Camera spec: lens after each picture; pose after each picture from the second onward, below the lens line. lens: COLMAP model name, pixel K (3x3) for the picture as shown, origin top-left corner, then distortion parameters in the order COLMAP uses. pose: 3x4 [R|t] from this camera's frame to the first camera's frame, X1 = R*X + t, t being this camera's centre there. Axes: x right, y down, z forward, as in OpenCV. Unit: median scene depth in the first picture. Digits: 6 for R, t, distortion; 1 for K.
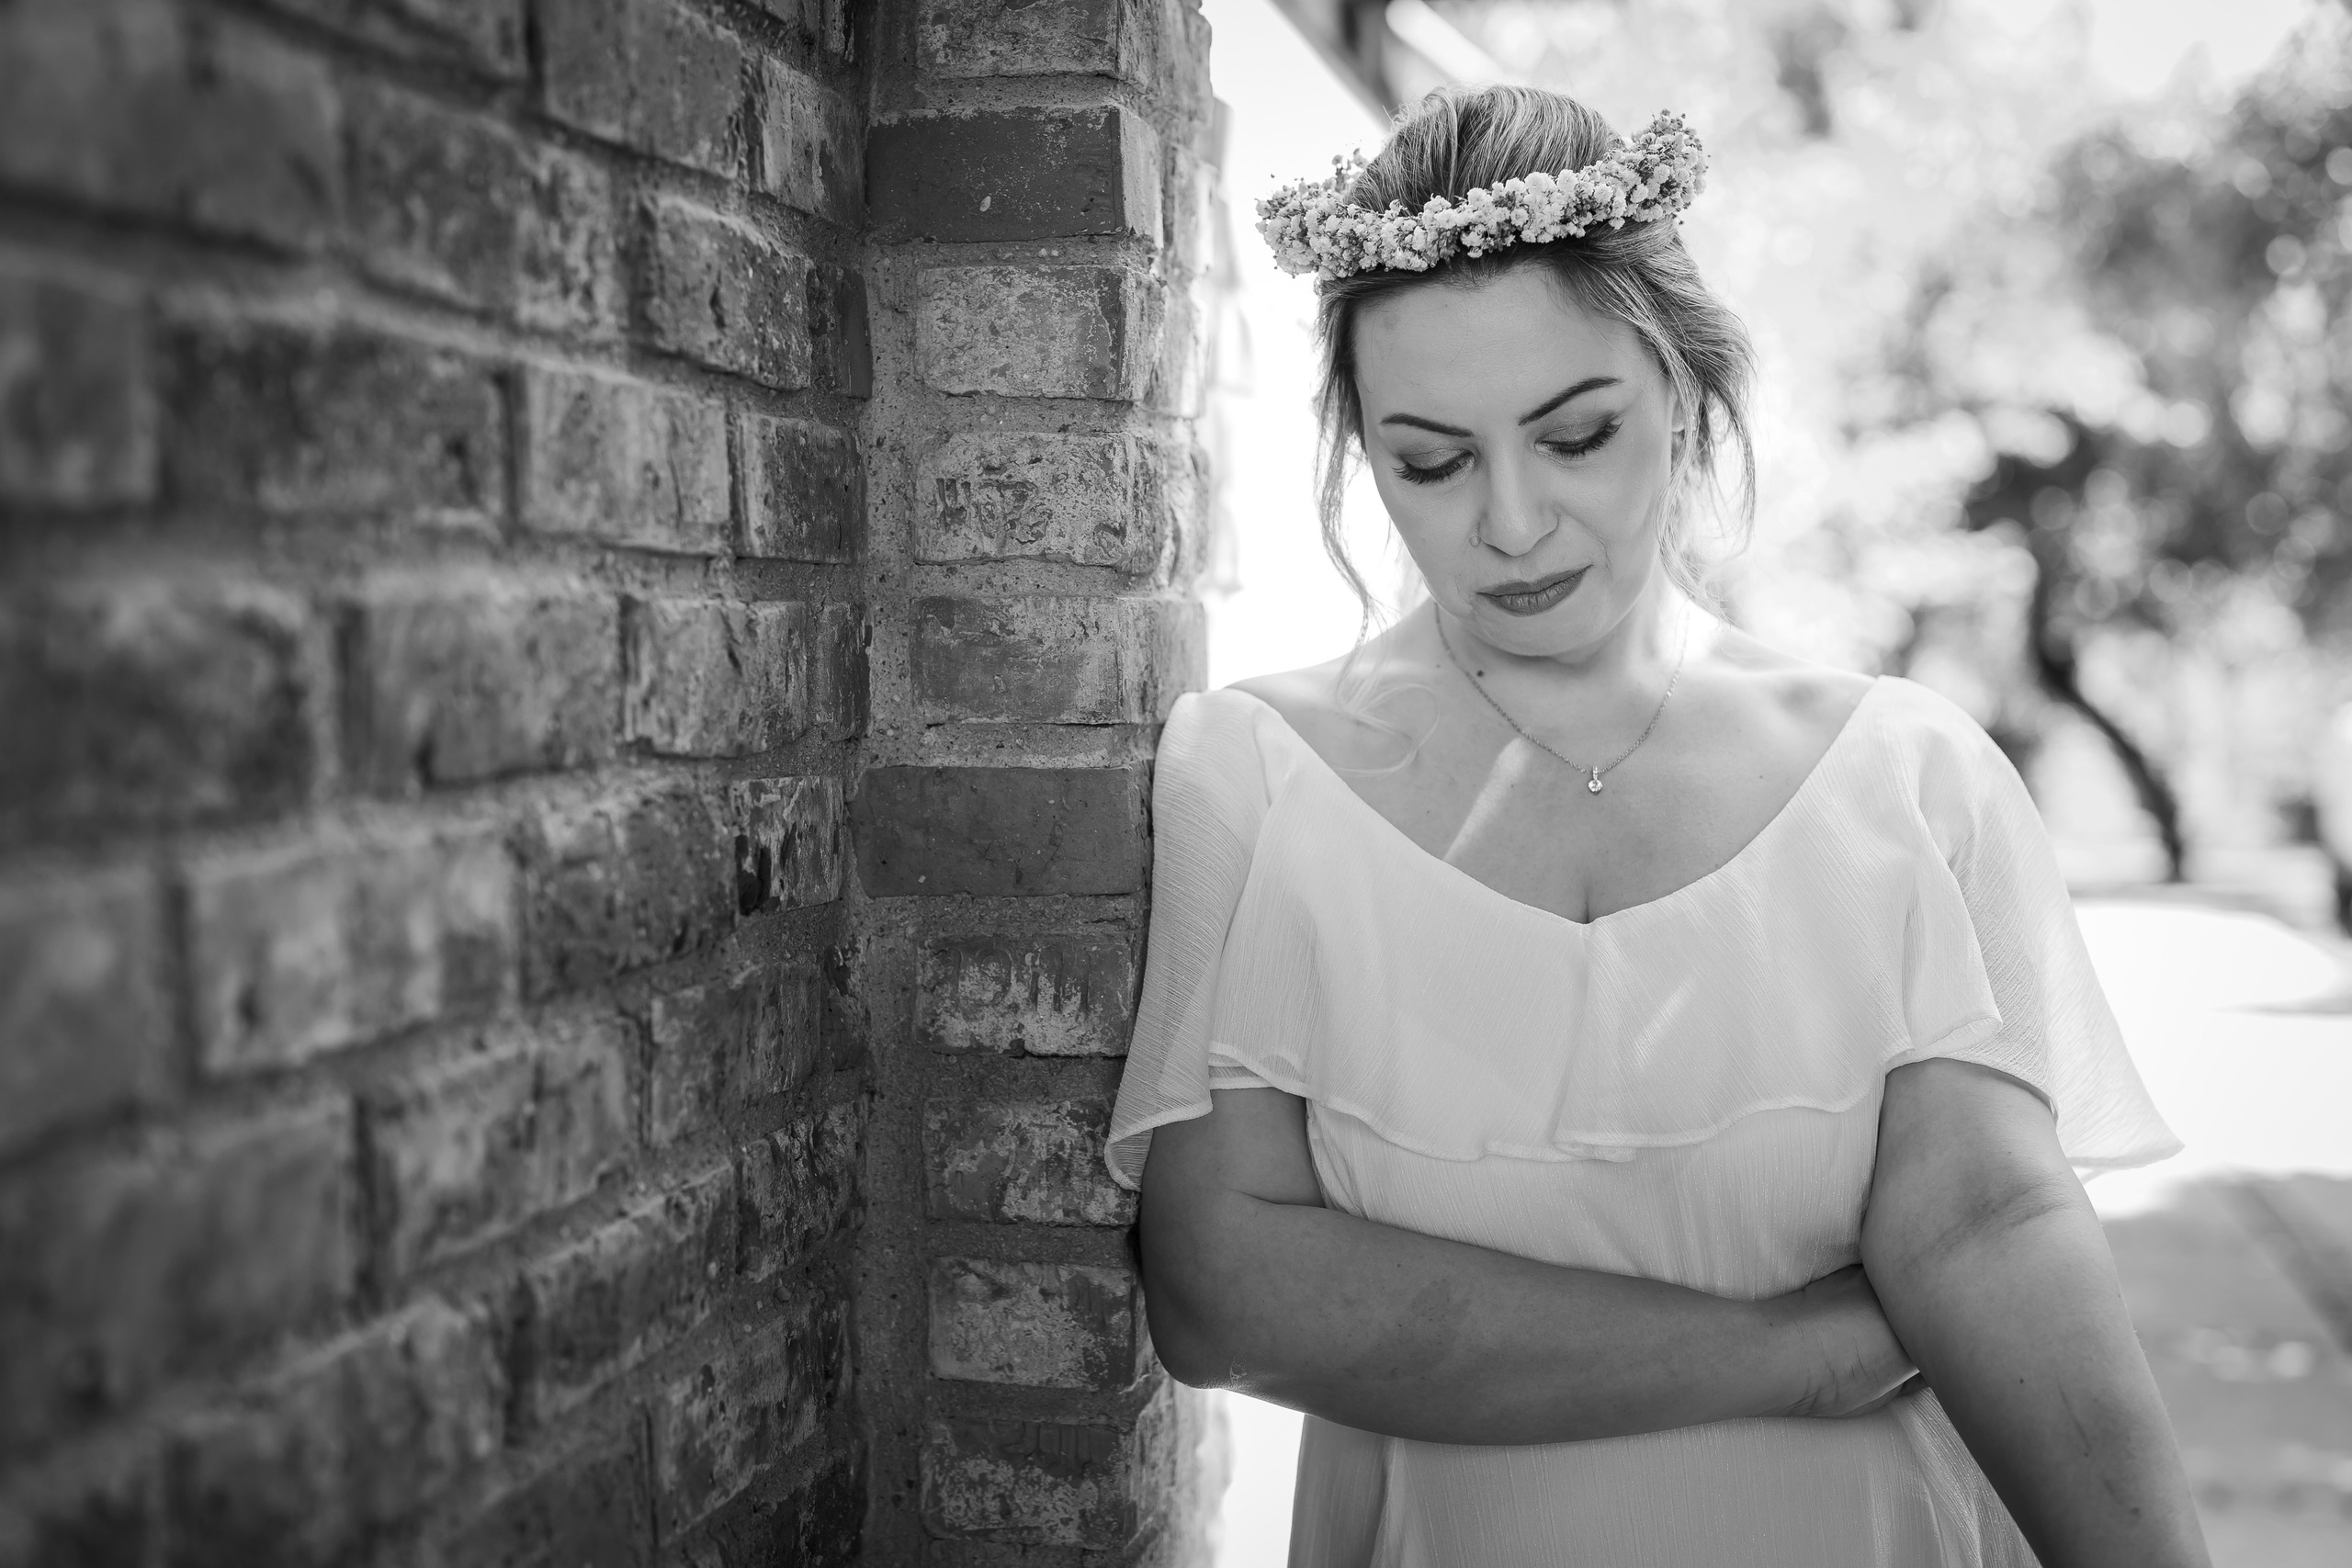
lens RADIAL K [[3296.5, 0, 1176.0], [0, 3296.5, 784.0], [0, 0, 1]] dist [-0.013259, 0.054740]
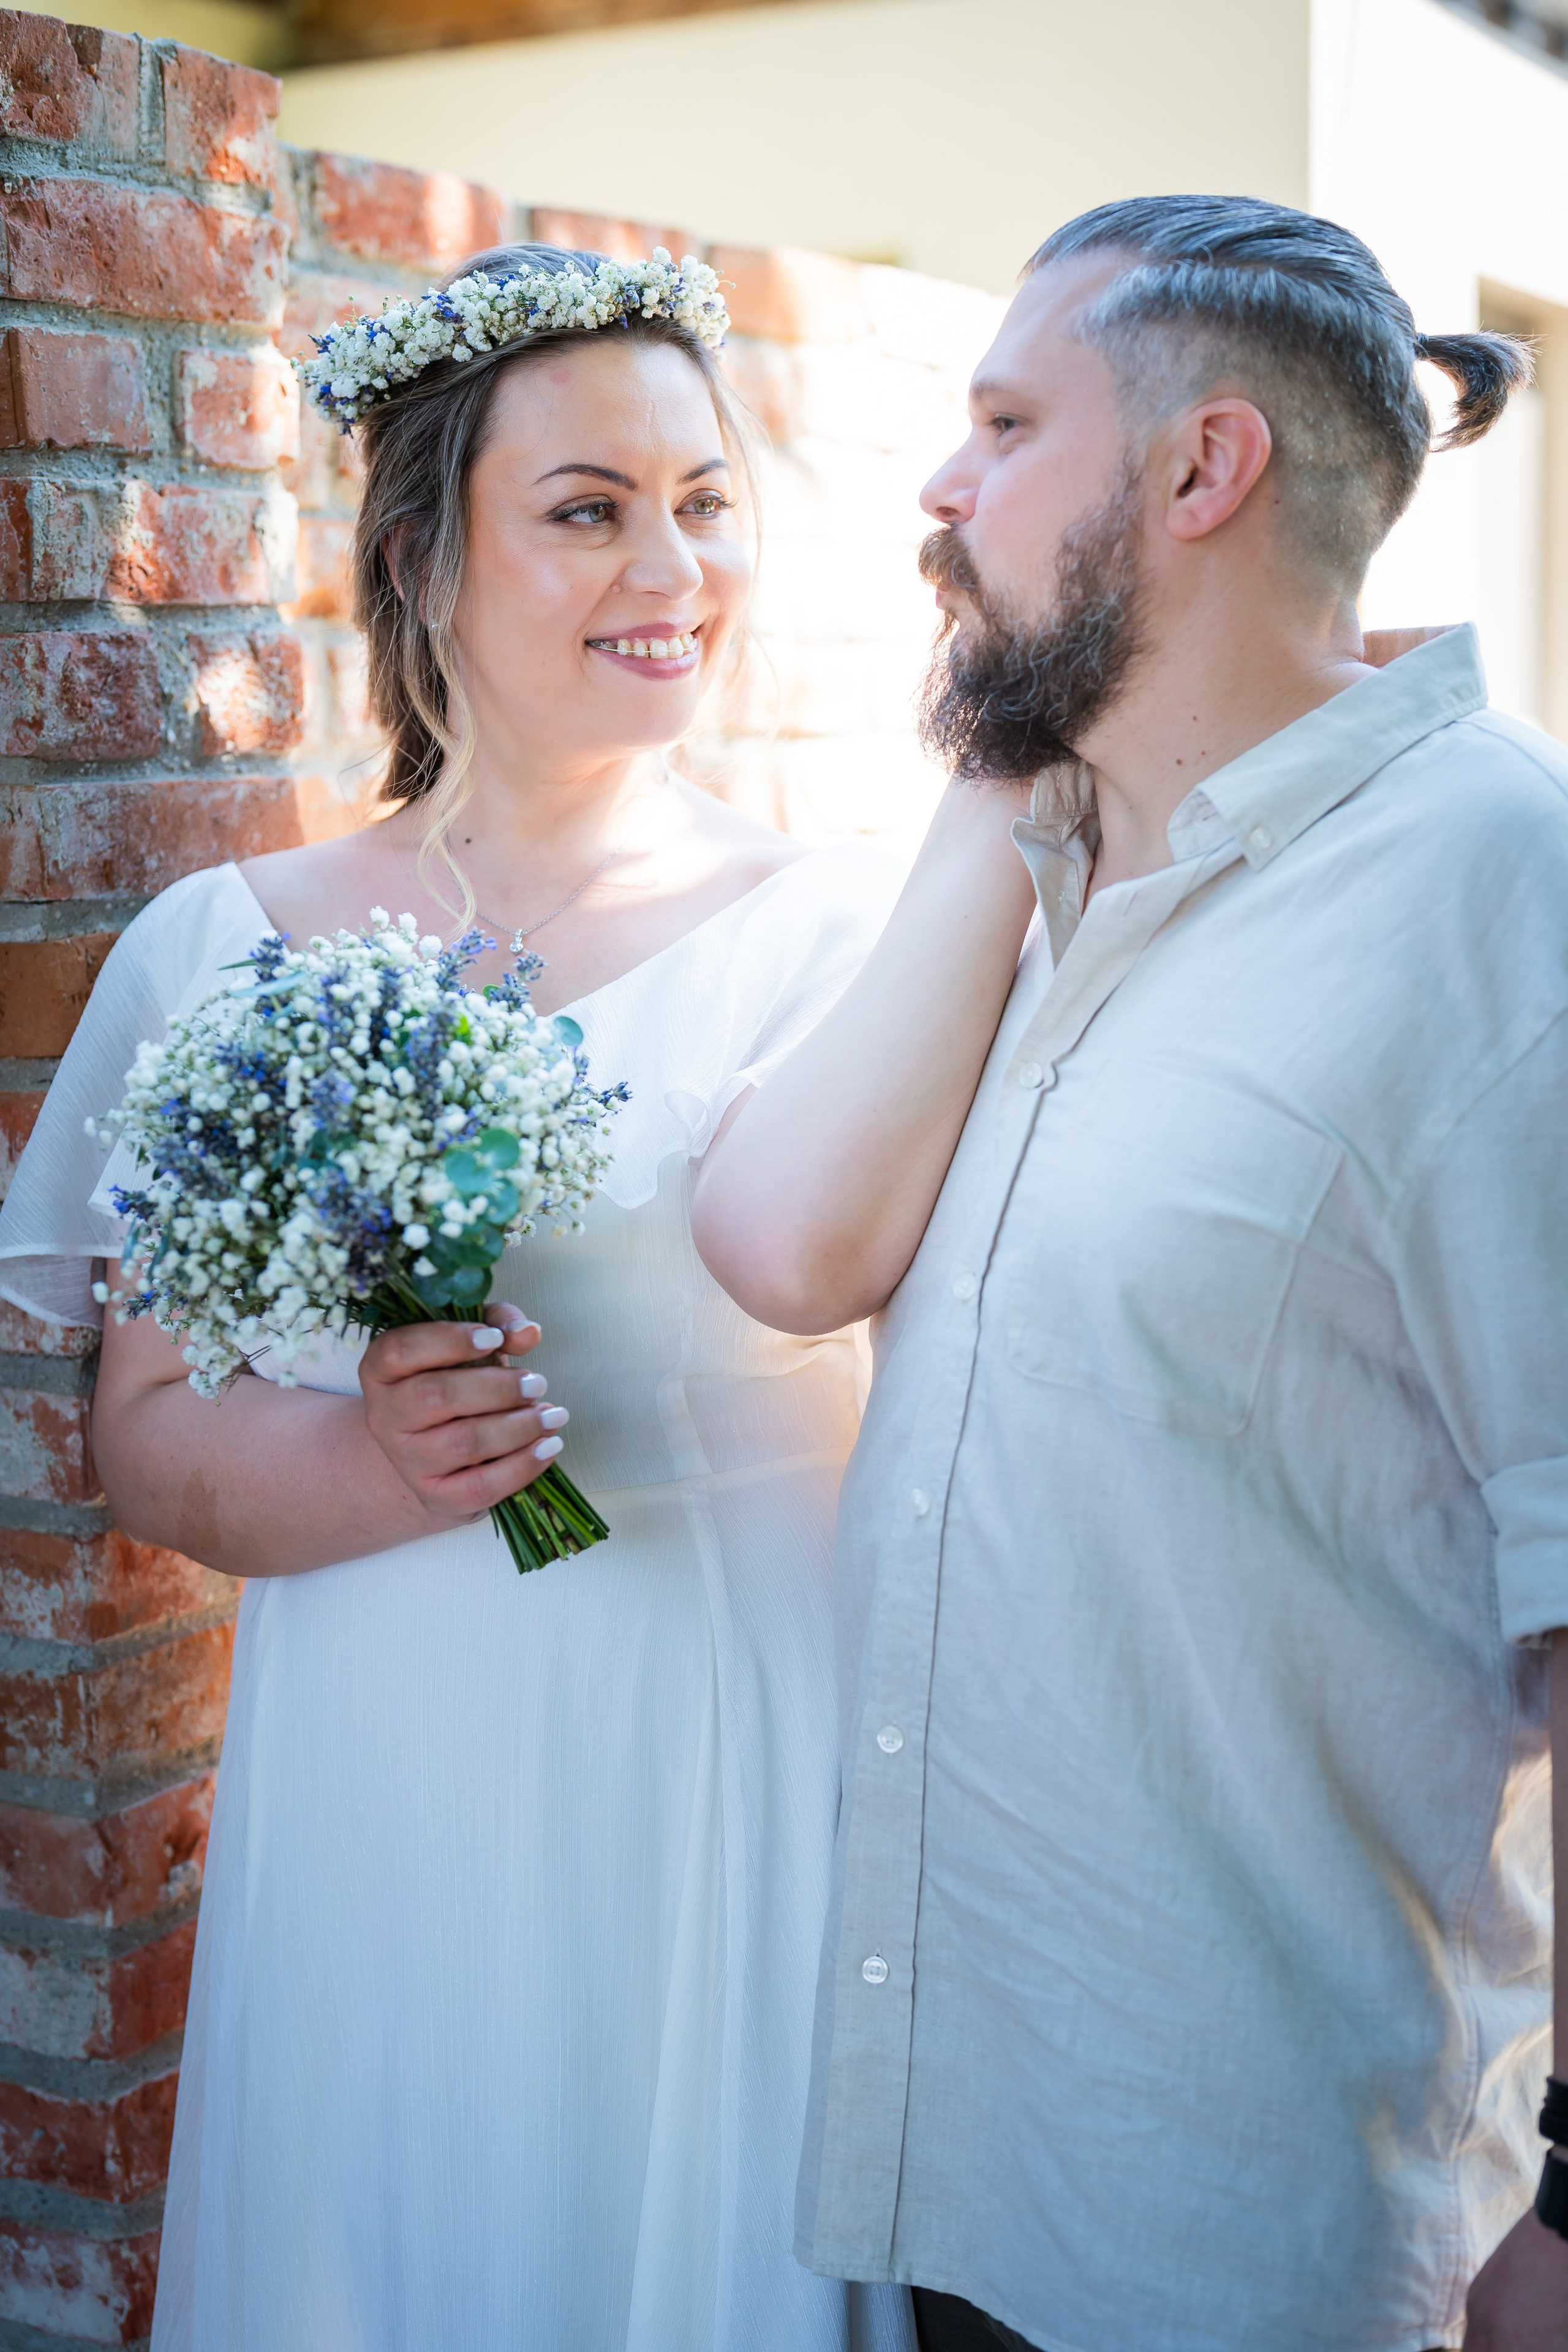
lens RADIAL K [[3339.5, 0, 784.0], [0, 3339.5, 1176.0], [0, 0, 1]] dist [-0.004279, 0.098673]
pose [[0.948807, 0.017767, -0.315357, 0.565806], [0.009177, 0.996445, 0.083750, -0.018027], [0.315724, -0.082356, 0.945270, 0.022699]]
